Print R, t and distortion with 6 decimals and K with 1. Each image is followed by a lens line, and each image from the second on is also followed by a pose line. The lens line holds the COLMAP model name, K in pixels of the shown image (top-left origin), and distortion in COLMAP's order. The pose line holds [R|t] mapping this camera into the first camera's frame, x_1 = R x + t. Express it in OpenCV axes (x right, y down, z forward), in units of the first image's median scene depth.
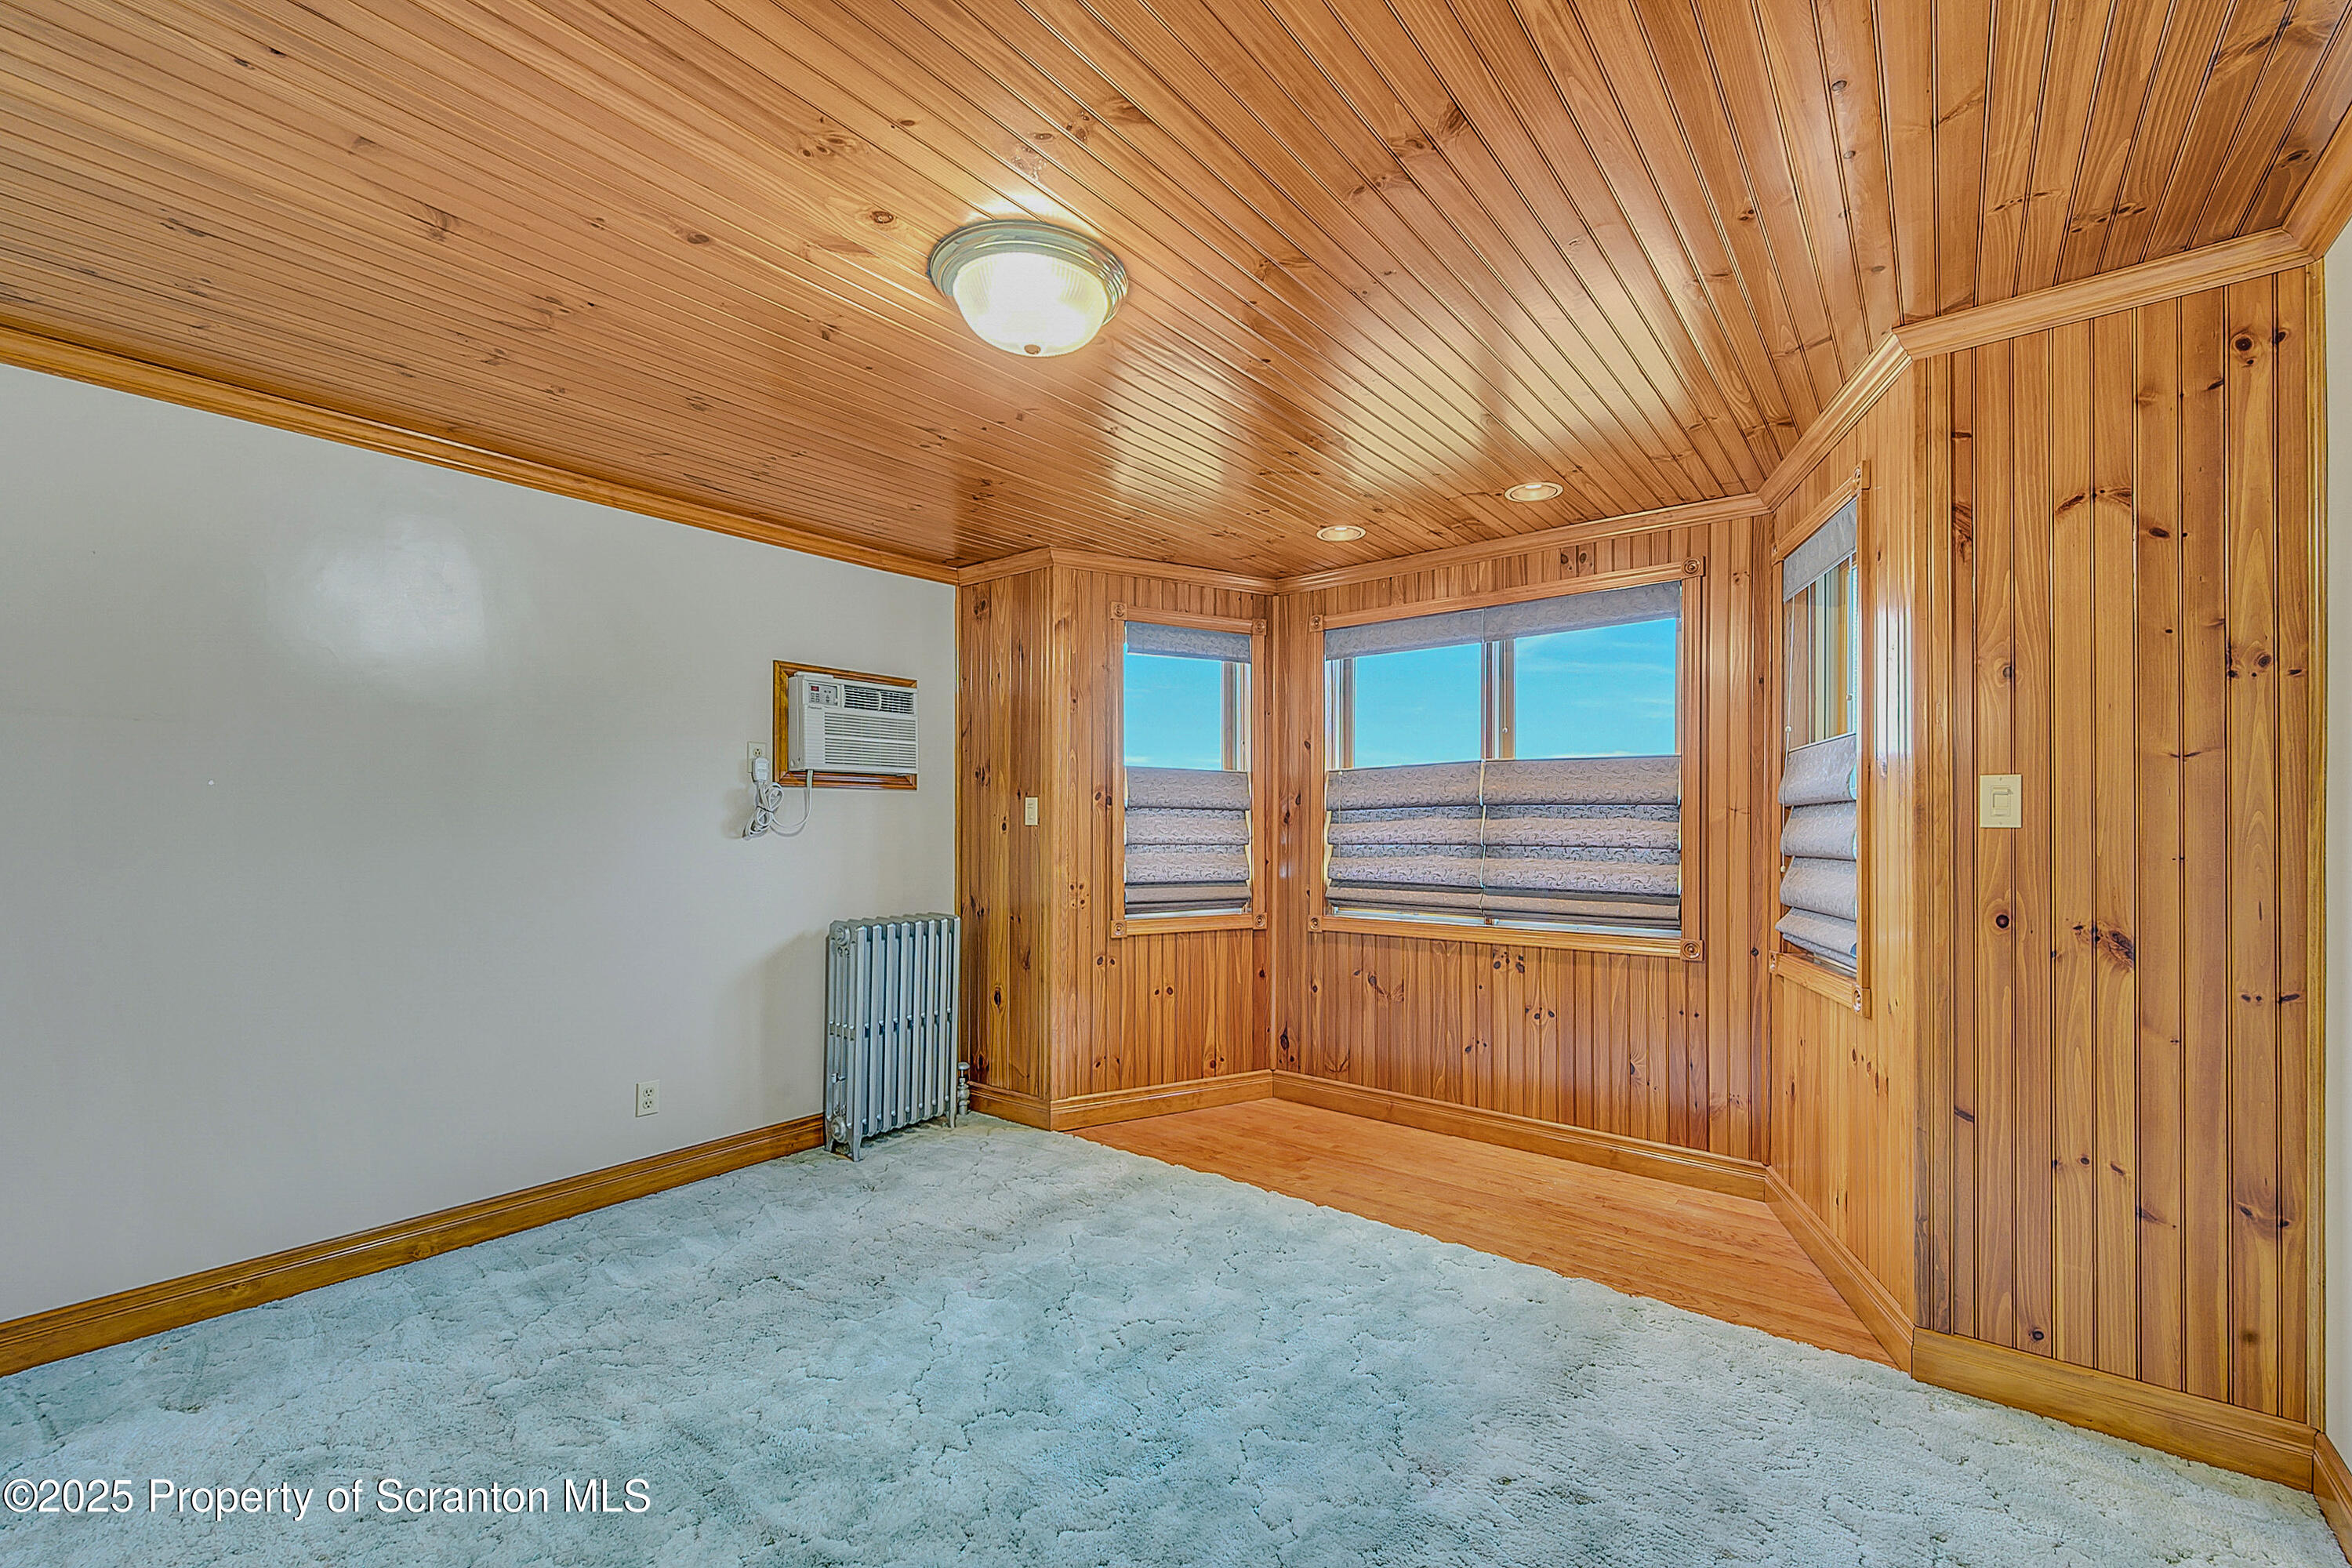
lens RADIAL K [[962.4, 0, 1181.3], [0, 962.4, 818.9], [0, 0, 1]] dist [0.000643, 0.000116]
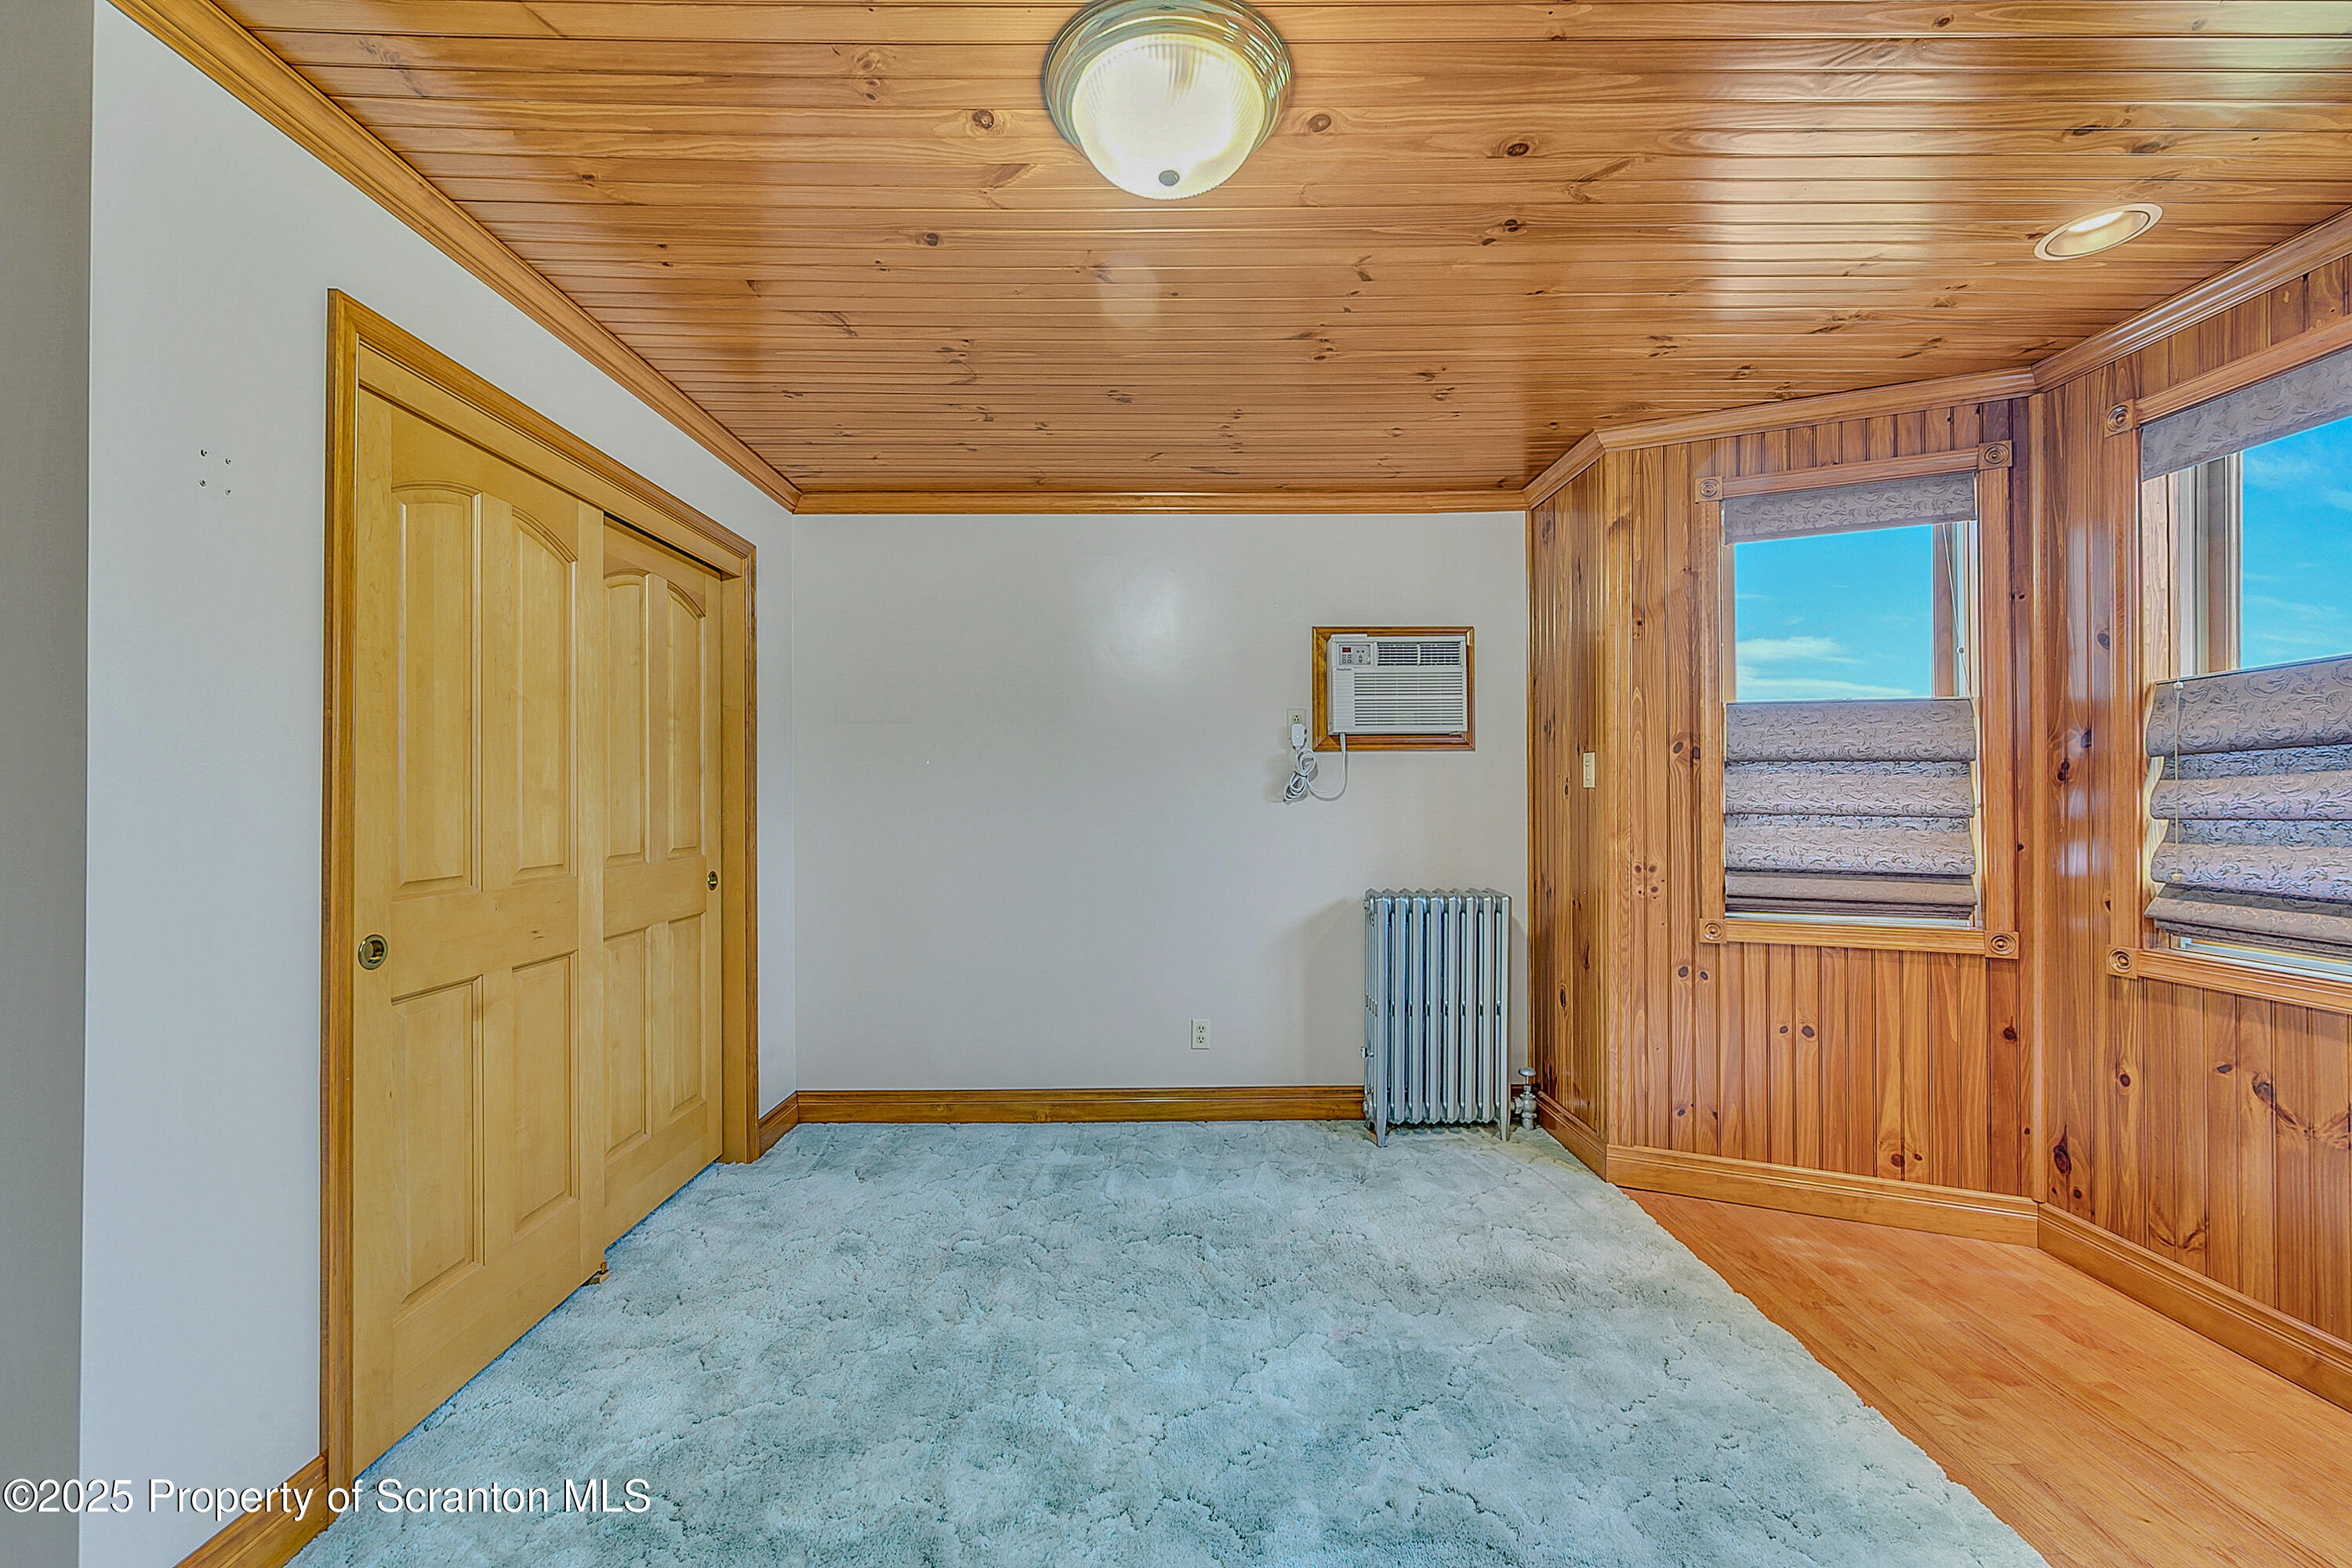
lens RADIAL K [[907.9, 0, 1176.7], [0, 907.9, 788.0], [0, 0, 1]] dist [0.000911, 0.000214]
pose [[0.635471, -0.008471, -0.772078, 0.205820], [0.008909, 0.999954, -0.003638, 0.006452], [0.772073, -0.004566, 0.635517, 0.260811]]
